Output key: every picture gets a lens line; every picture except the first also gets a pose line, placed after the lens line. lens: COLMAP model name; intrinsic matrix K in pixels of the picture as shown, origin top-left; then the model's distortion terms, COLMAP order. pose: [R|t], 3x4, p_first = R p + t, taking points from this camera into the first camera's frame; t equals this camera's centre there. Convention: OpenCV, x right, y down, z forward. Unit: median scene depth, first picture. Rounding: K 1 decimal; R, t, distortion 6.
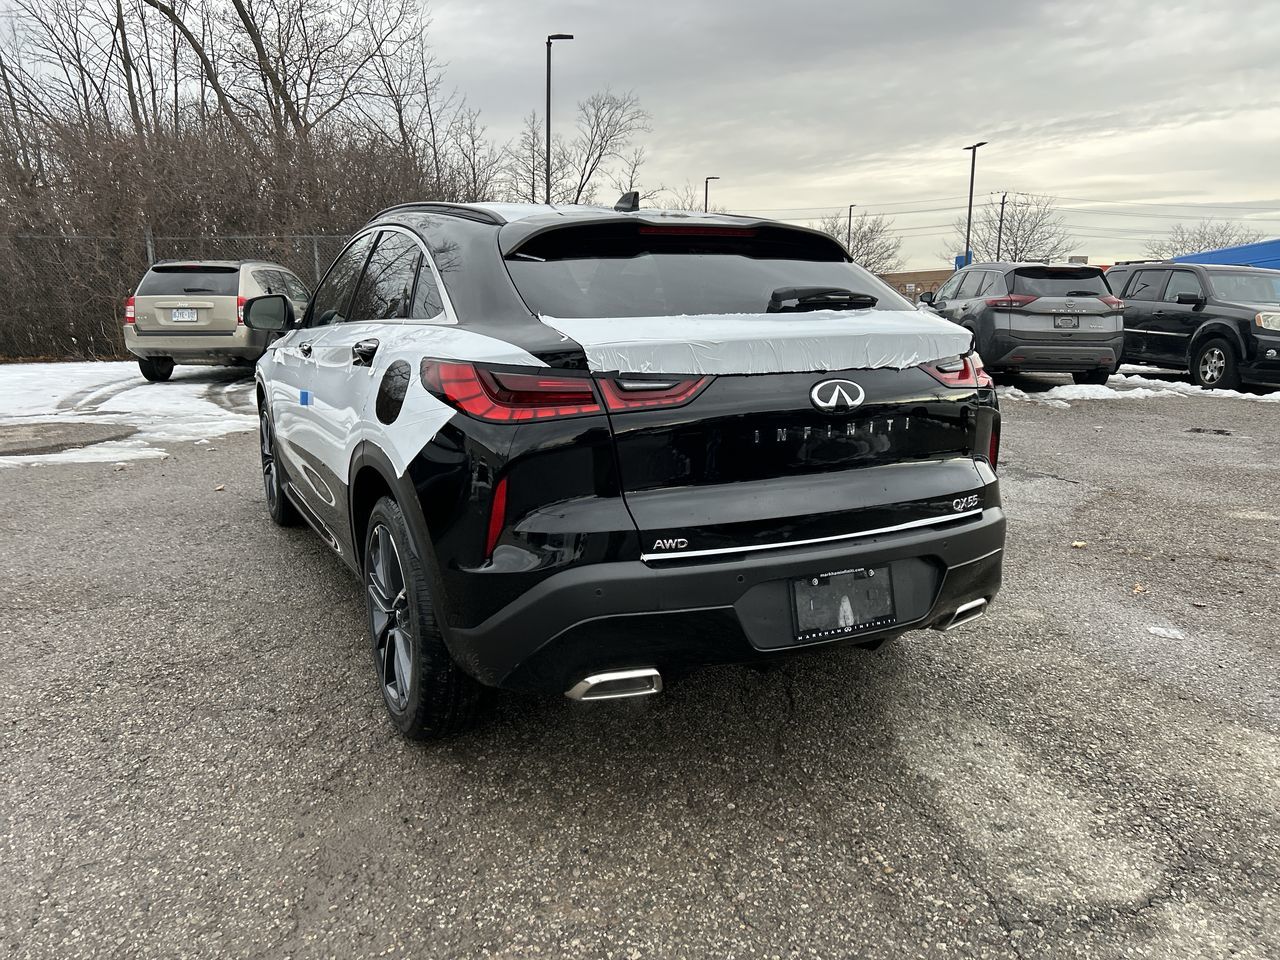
lens RADIAL K [[953.1, 0, 632.4], [0, 953.1, 472.9], [0, 0, 1]] dist [0.064448, -0.065972]
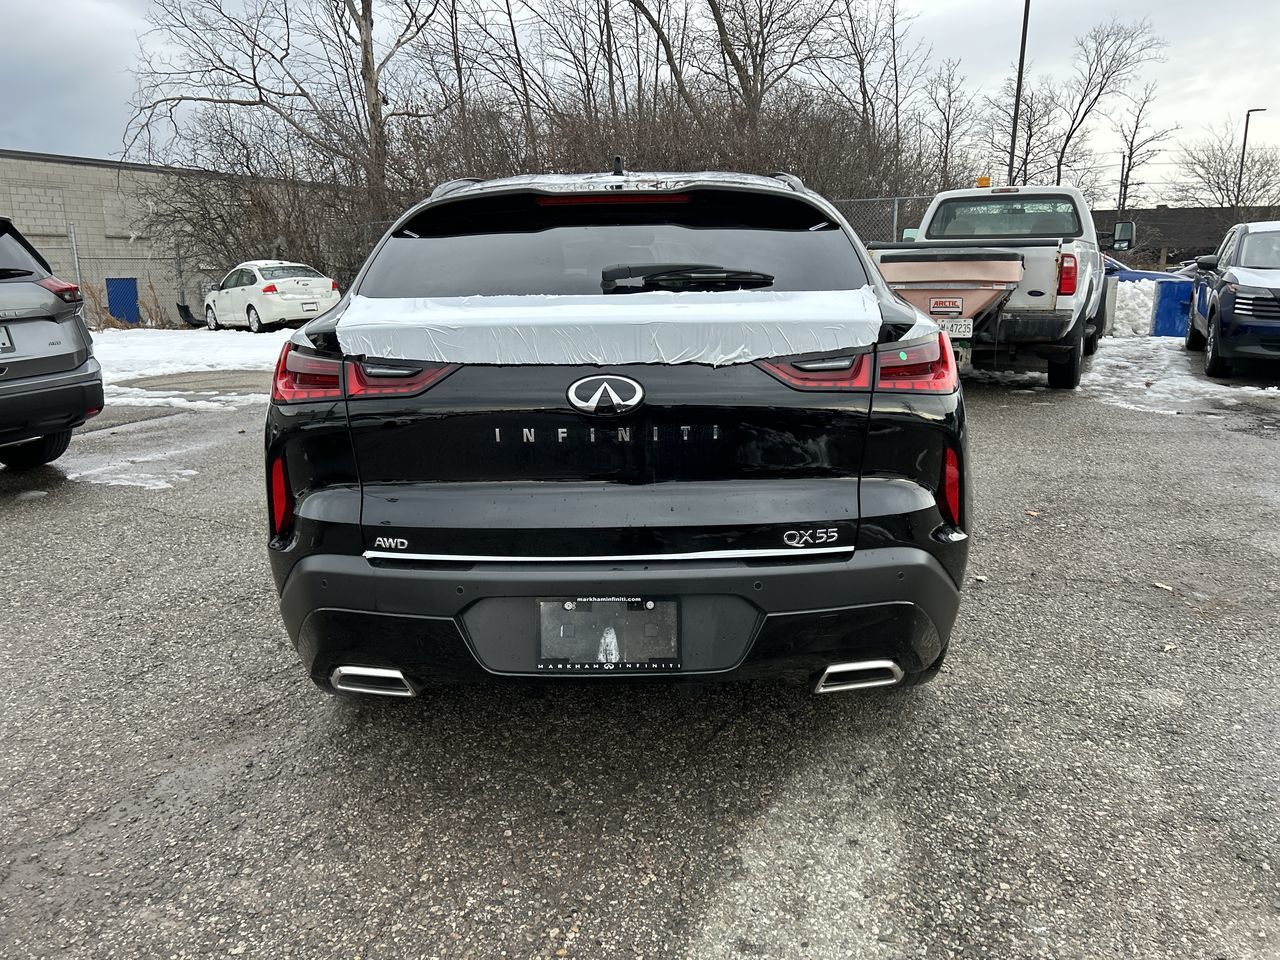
lens RADIAL K [[953.1, 0, 636.9], [0, 953.1, 472.1], [0, 0, 1]] dist [0.064448, -0.065972]
pose [[0.882578, 0.092044, -0.461069, 0.607226], [-0.075477, 0.995669, 0.054288, -0.056748], [0.464069, -0.013114, 0.885702, 0.247155]]
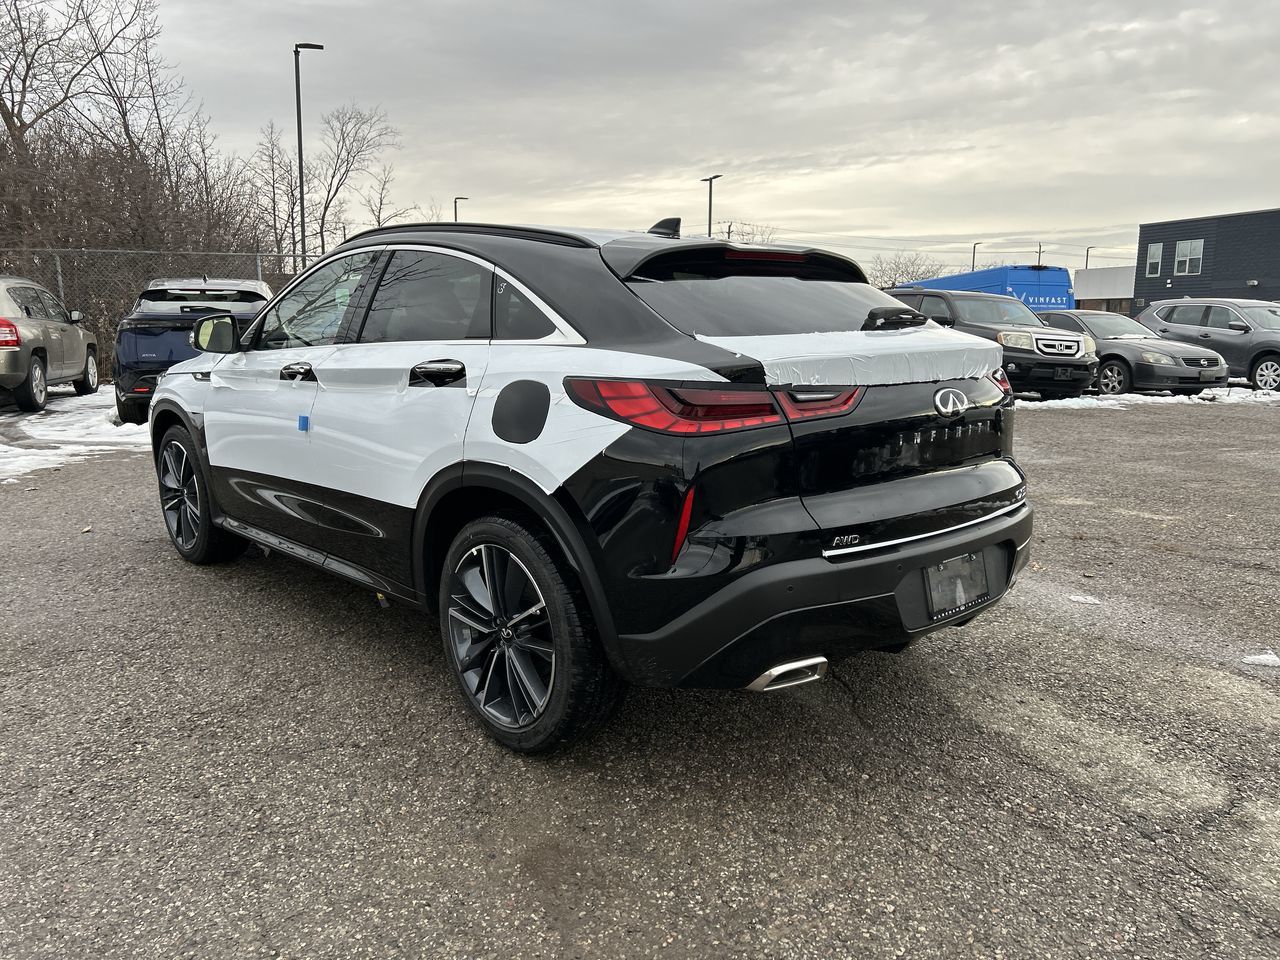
lens RADIAL K [[953.1, 0, 631.1], [0, 953.1, 482.9], [0, 0, 1]] dist [0.064448, -0.065972]
pose [[0.964687, -0.044444, 0.259623, -0.430869], [0.047475, 0.998858, -0.005413, 0.002920], [-0.259086, 0.017548, 0.965695, -0.002750]]
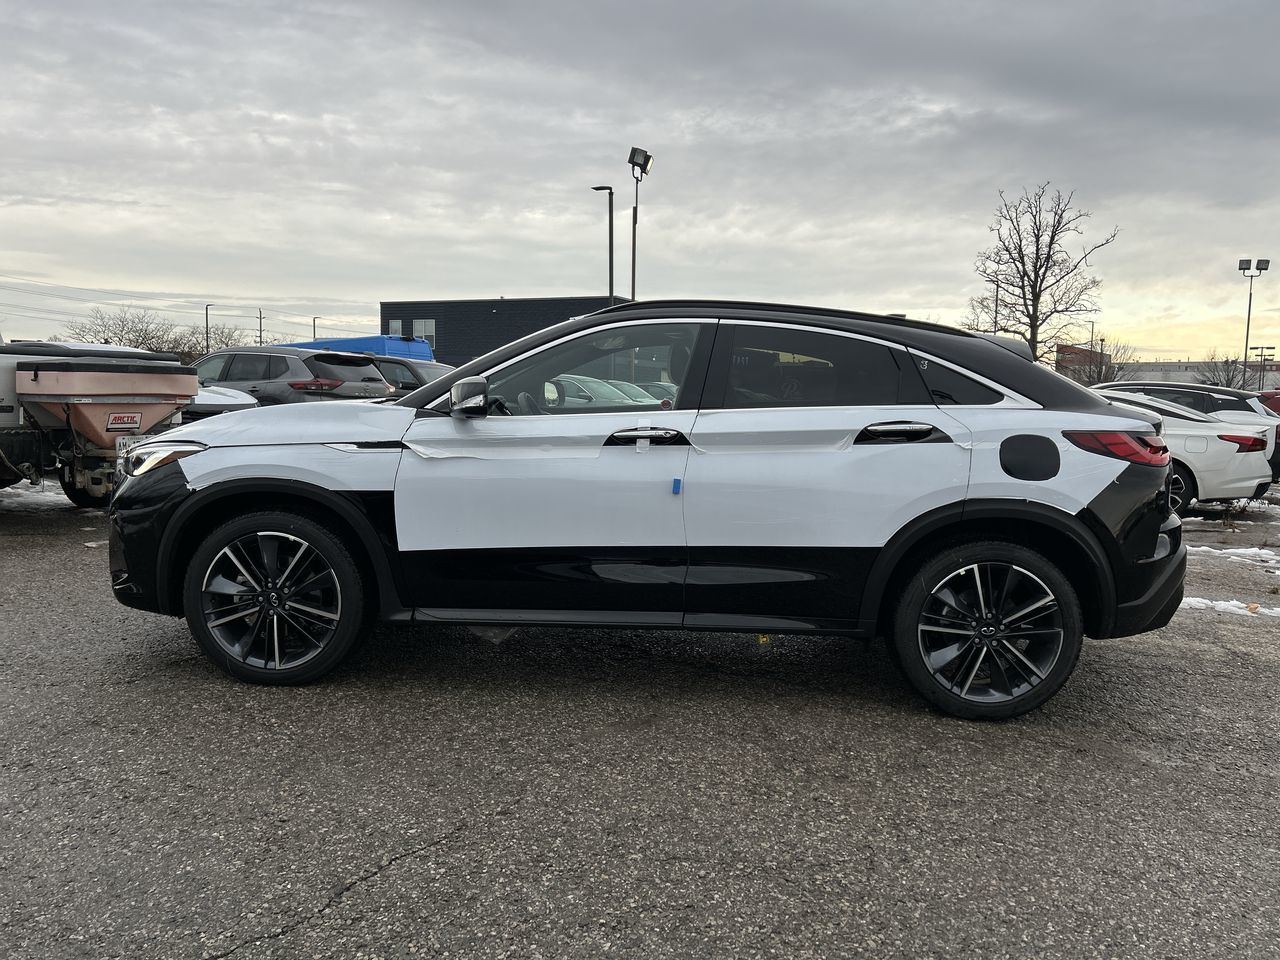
lens RADIAL K [[953.1, 0, 636.4], [0, 953.1, 485.6], [0, 0, 1]] dist [0.064448, -0.065972]
pose [[0.488117, -0.076841, 0.869389, -1.845484], [0.137597, 0.990435, 0.010287, -0.145251], [-0.861864, 0.114604, 0.494021, 0.867091]]
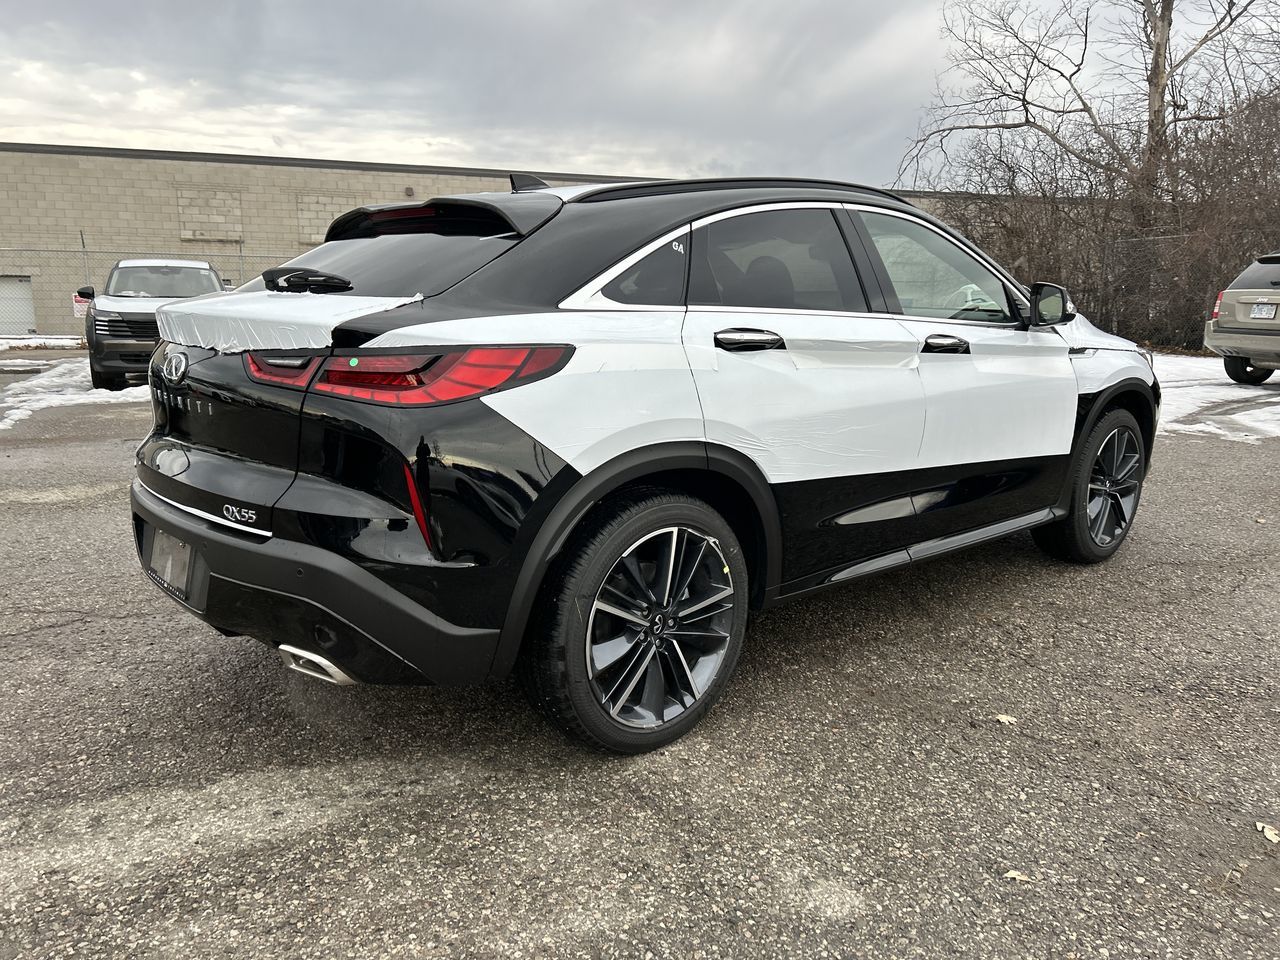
lens RADIAL K [[953.1, 0, 643.2], [0, 953.1, 482.2], [0, 0, 1]] dist [0.064448, -0.065972]
pose [[0.252443, 0.200196, -0.946675, 1.325889], [-0.187990, 0.969868, 0.154971, -0.211871], [0.949175, 0.138844, 0.282471, 1.152233]]
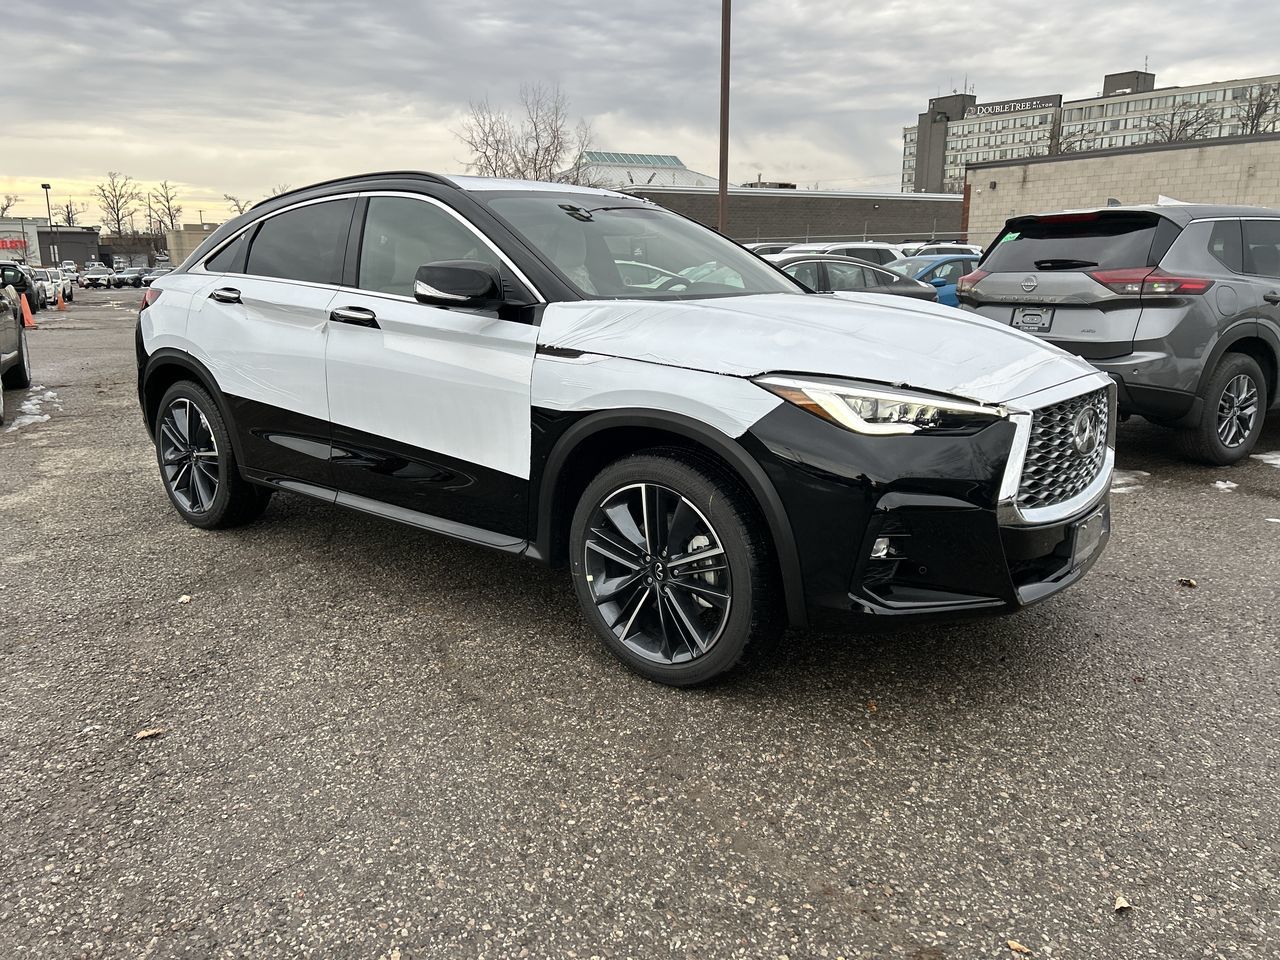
lens RADIAL K [[953.1, 0, 639.3], [0, 953.1, 480.4], [0, 0, 1]] dist [0.064448, -0.065972]
pose [[-0.911525, 0.089849, -0.401310, 0.334016], [-0.079314, 0.919112, 0.385931, -0.639316], [0.403525, 0.383616, -0.830667, 3.391313]]
